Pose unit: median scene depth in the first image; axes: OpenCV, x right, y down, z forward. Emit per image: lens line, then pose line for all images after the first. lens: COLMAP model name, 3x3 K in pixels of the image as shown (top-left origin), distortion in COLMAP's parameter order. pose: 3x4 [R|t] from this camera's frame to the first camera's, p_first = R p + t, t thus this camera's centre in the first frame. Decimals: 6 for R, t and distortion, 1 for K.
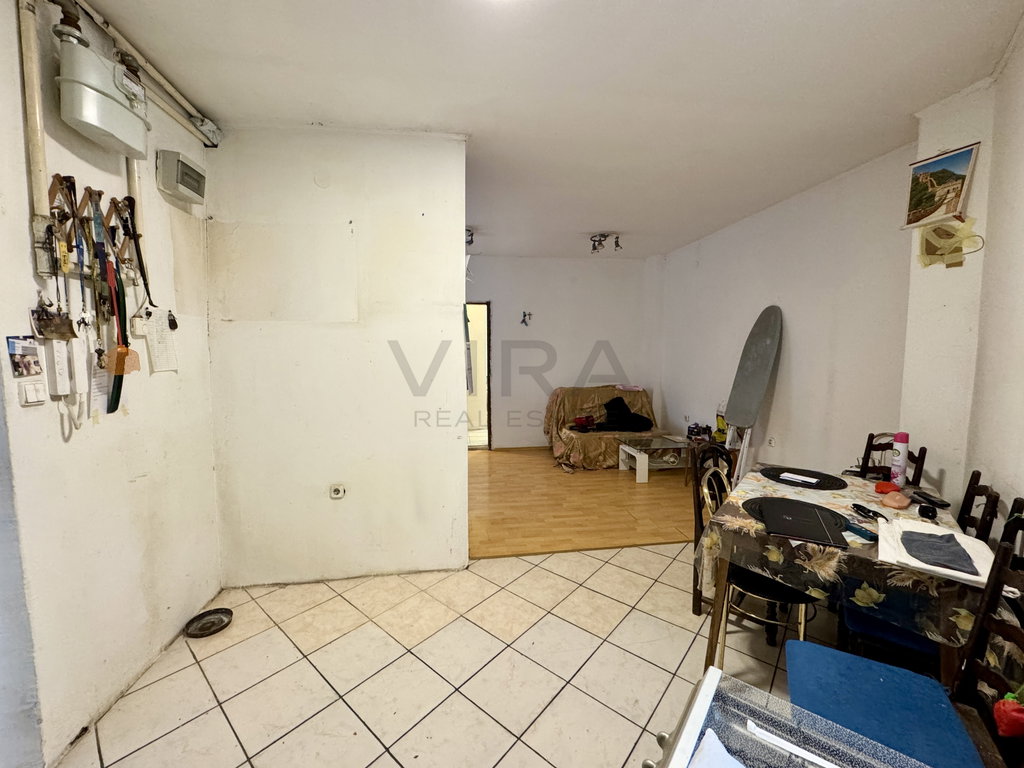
lens RADIAL K [[408.3, 0, 509.9], [0, 408.3, 383.7], [0, 0, 1]] dist [0.000054, 0.000161]
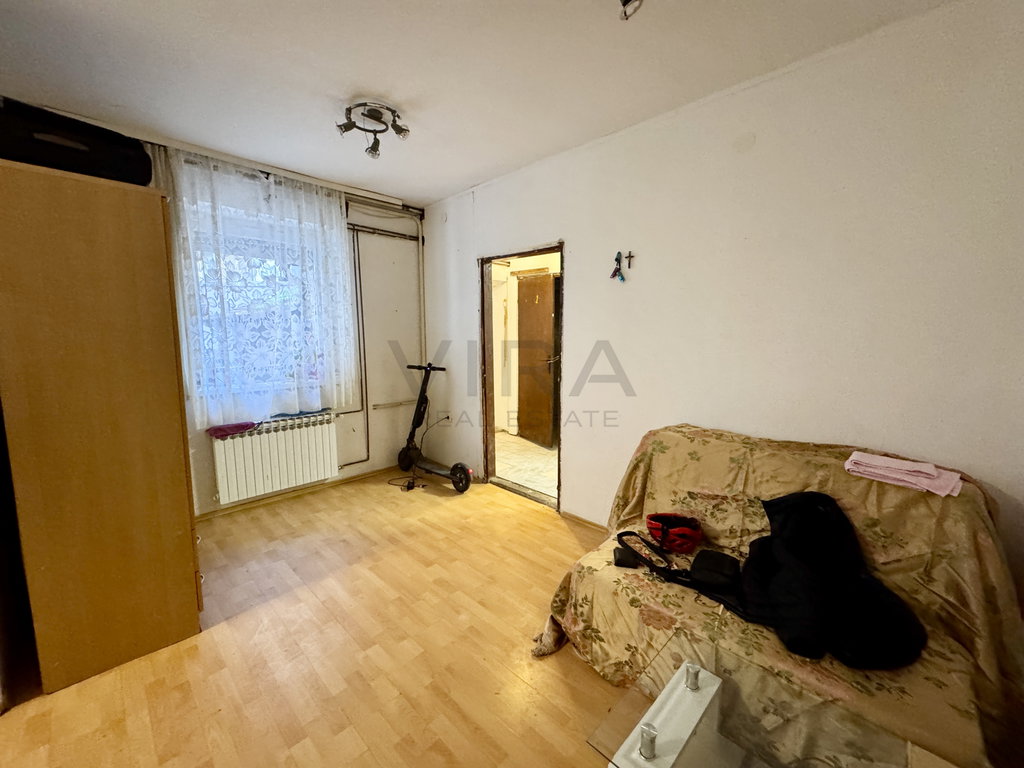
lens RADIAL K [[408.3, 0, 509.9], [0, 408.3, 383.7], [0, 0, 1]] dist [0.000054, 0.000161]
pose [[0.609450, 0.103799, -0.786000, 0.357854], [-0.067760, 0.994585, 0.078805, -0.056333], [0.789924, 0.005232, 0.613183, 0.639563]]
